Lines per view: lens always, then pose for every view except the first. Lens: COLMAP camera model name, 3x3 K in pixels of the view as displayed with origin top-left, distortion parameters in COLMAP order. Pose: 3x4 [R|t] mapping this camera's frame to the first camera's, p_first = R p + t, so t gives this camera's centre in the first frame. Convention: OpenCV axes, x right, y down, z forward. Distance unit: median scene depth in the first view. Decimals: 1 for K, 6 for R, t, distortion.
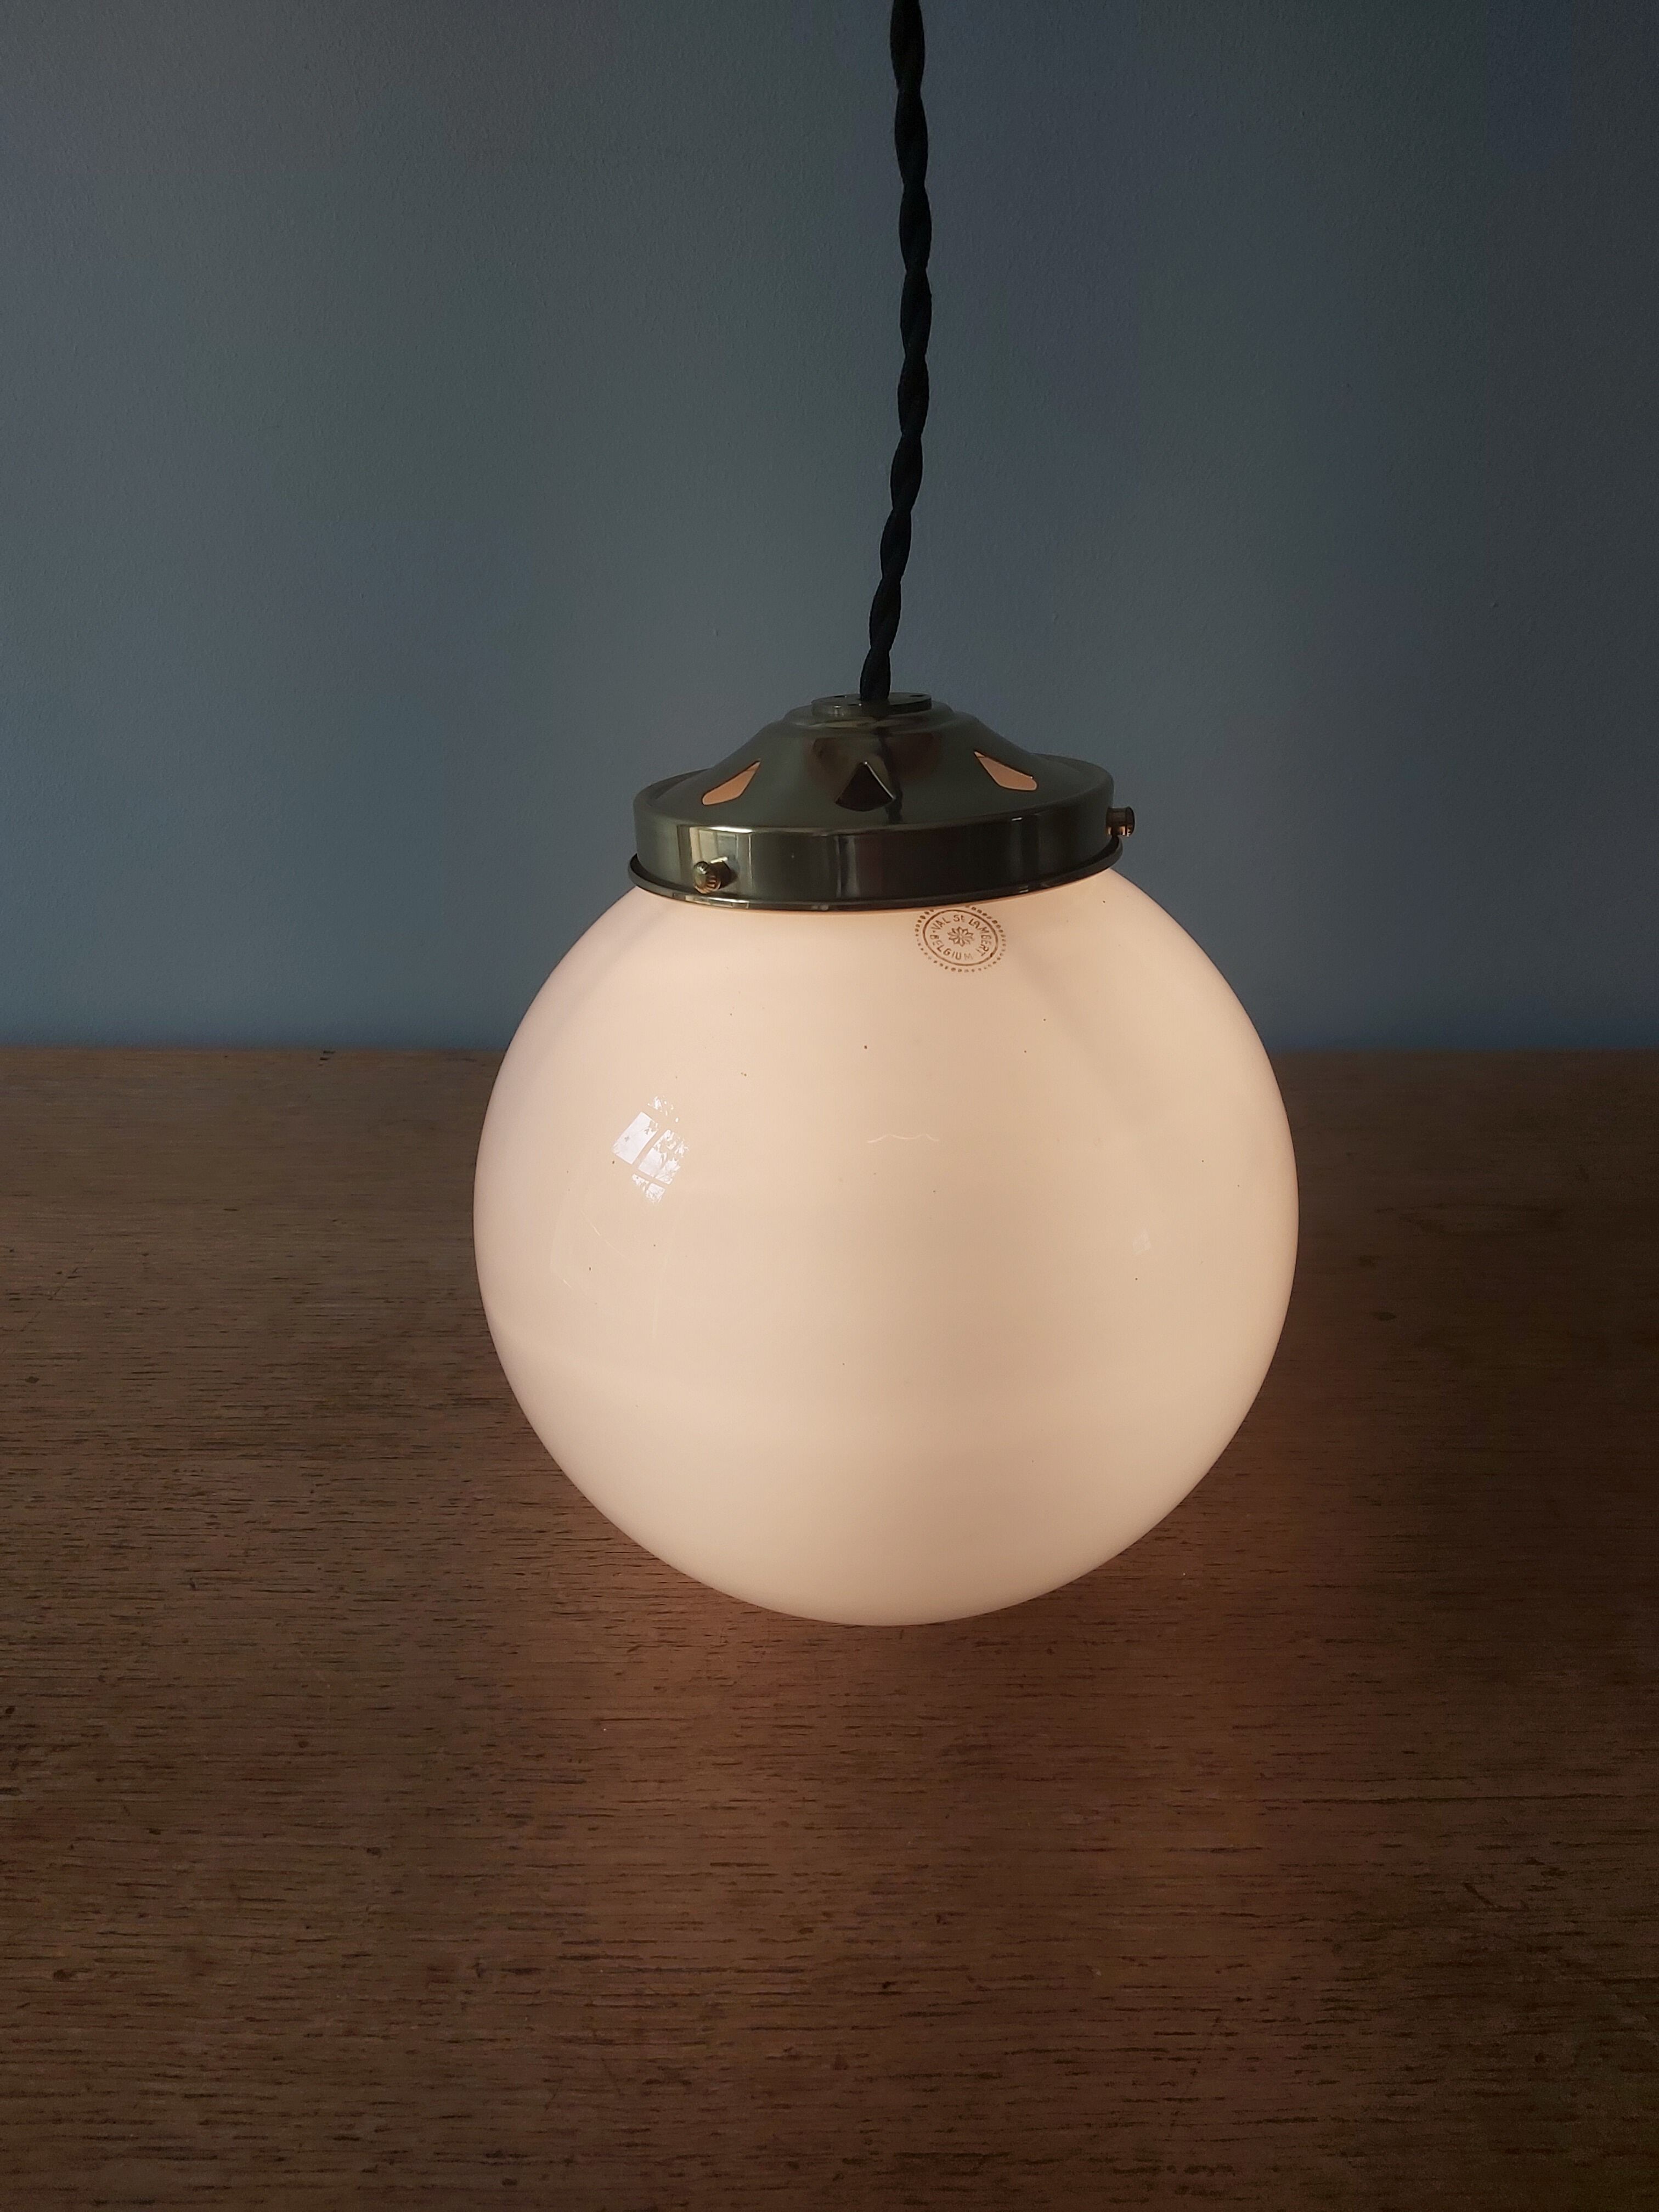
lens RADIAL K [[1700.5, 0, 890.8], [0, 1700.5, 1084.5], [0, 0, 1]] dist [0.010786, -0.048752]
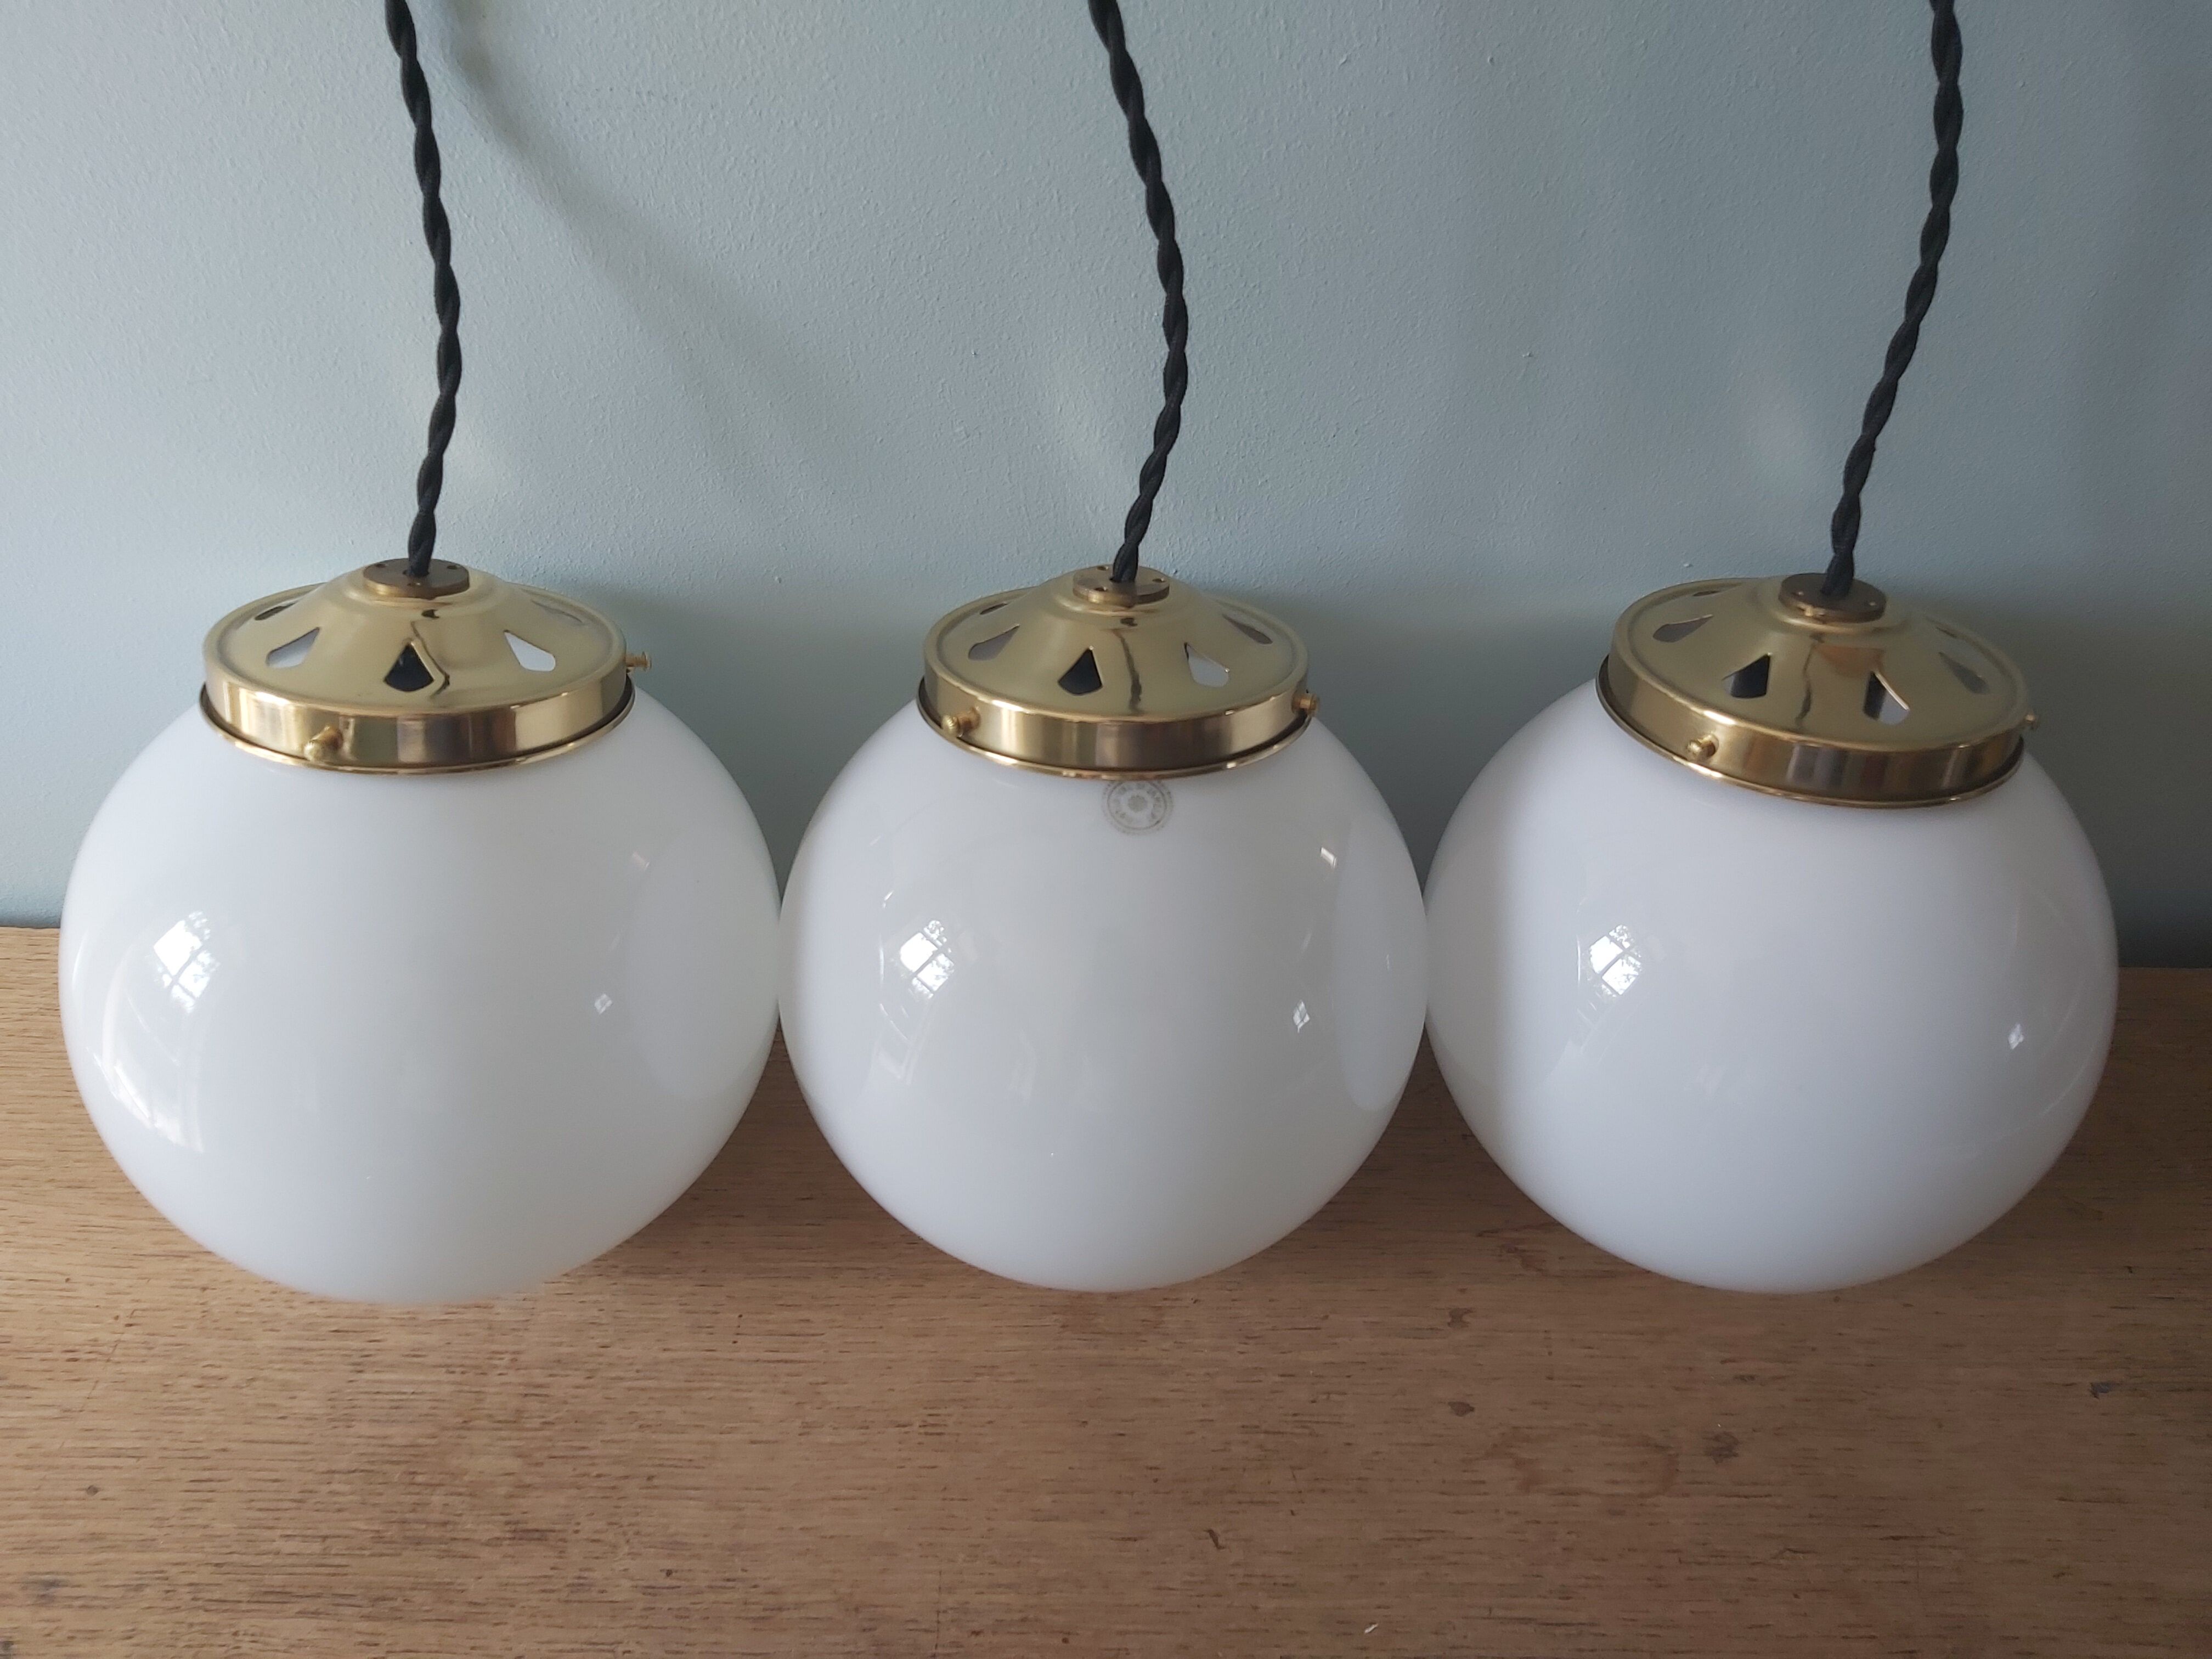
lens RADIAL K [[1700.5, 0, 1146.3], [0, 1700.5, 807.5], [0, 0, 1]] dist [0.010786, -0.048752]
pose [[0.999570, 0.028648, 0.006207, 0.113380], [-0.029109, 0.945251, 0.325042, -0.635164], [0.003445, -0.325083, 0.945679, 0.223813]]
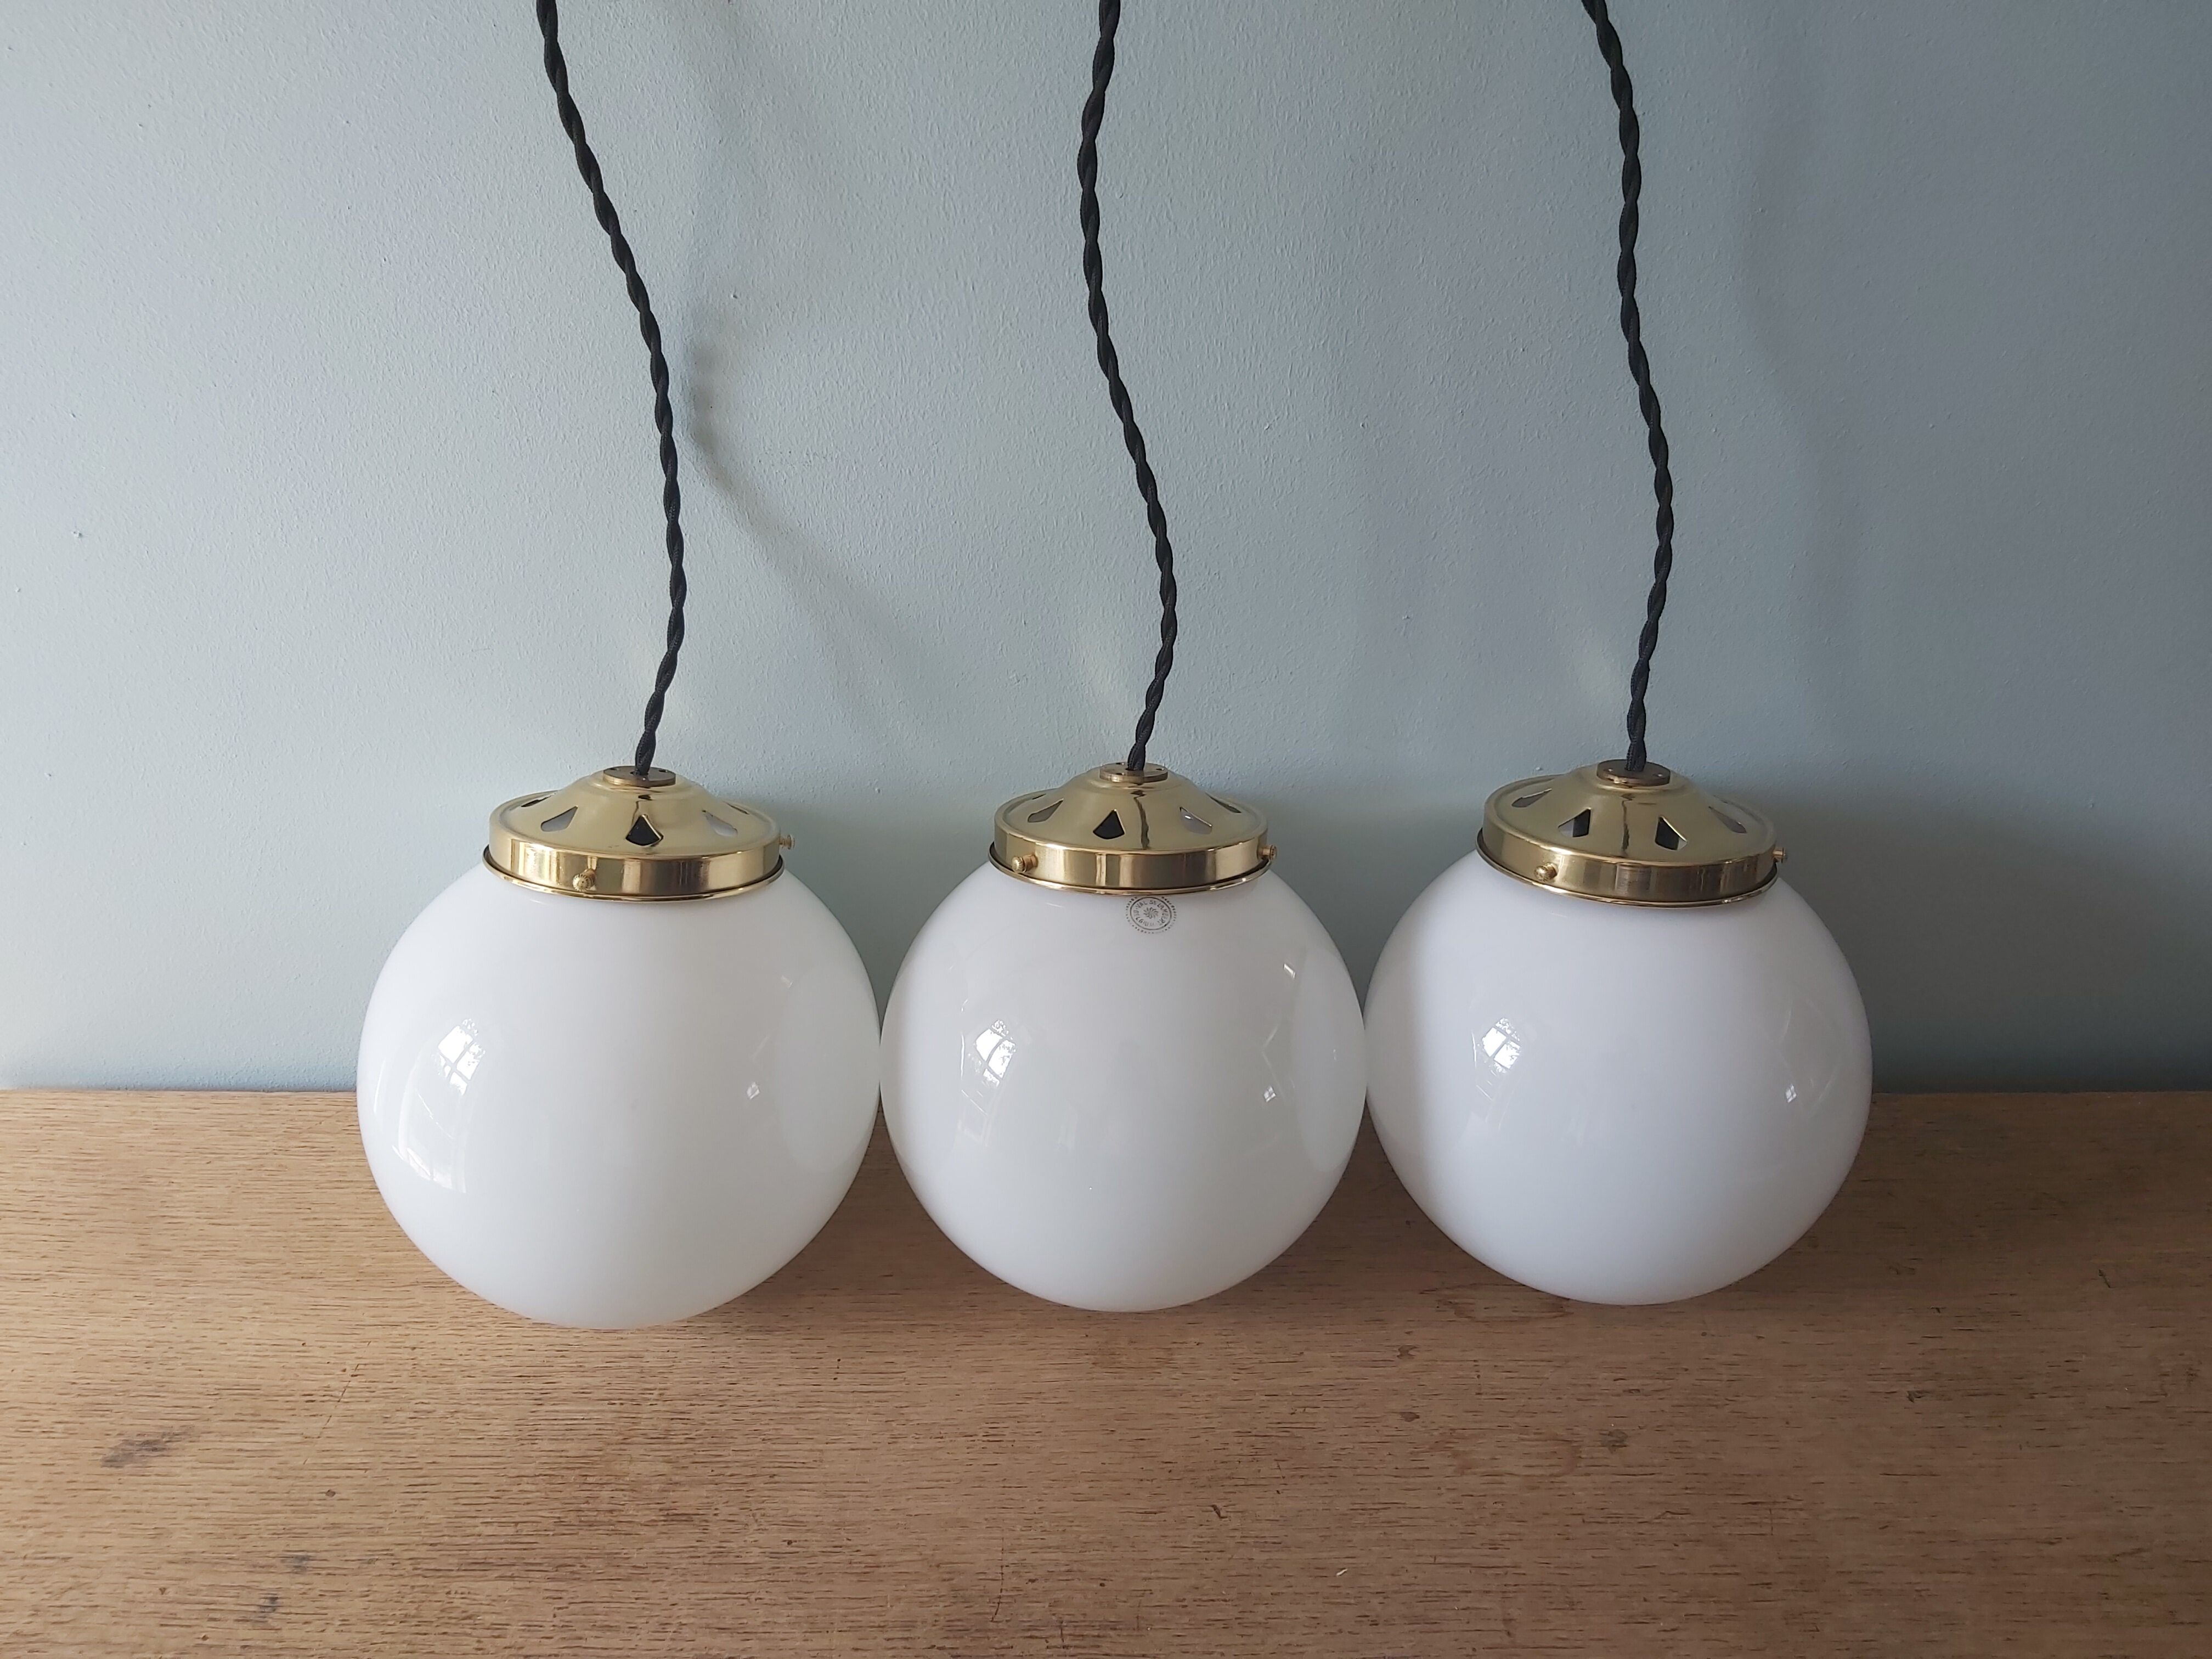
lens RADIAL K [[1700.5, 0, 1160.0], [0, 1700.5, 807.5], [0, 0, 1]] dist [0.010786, -0.048752]
pose [[0.999798, 0.010032, 0.017423, 0.099314], [-0.012035, 0.992826, 0.118958, -0.569496], [-0.016105, -0.119144, 0.992746, -0.234713]]
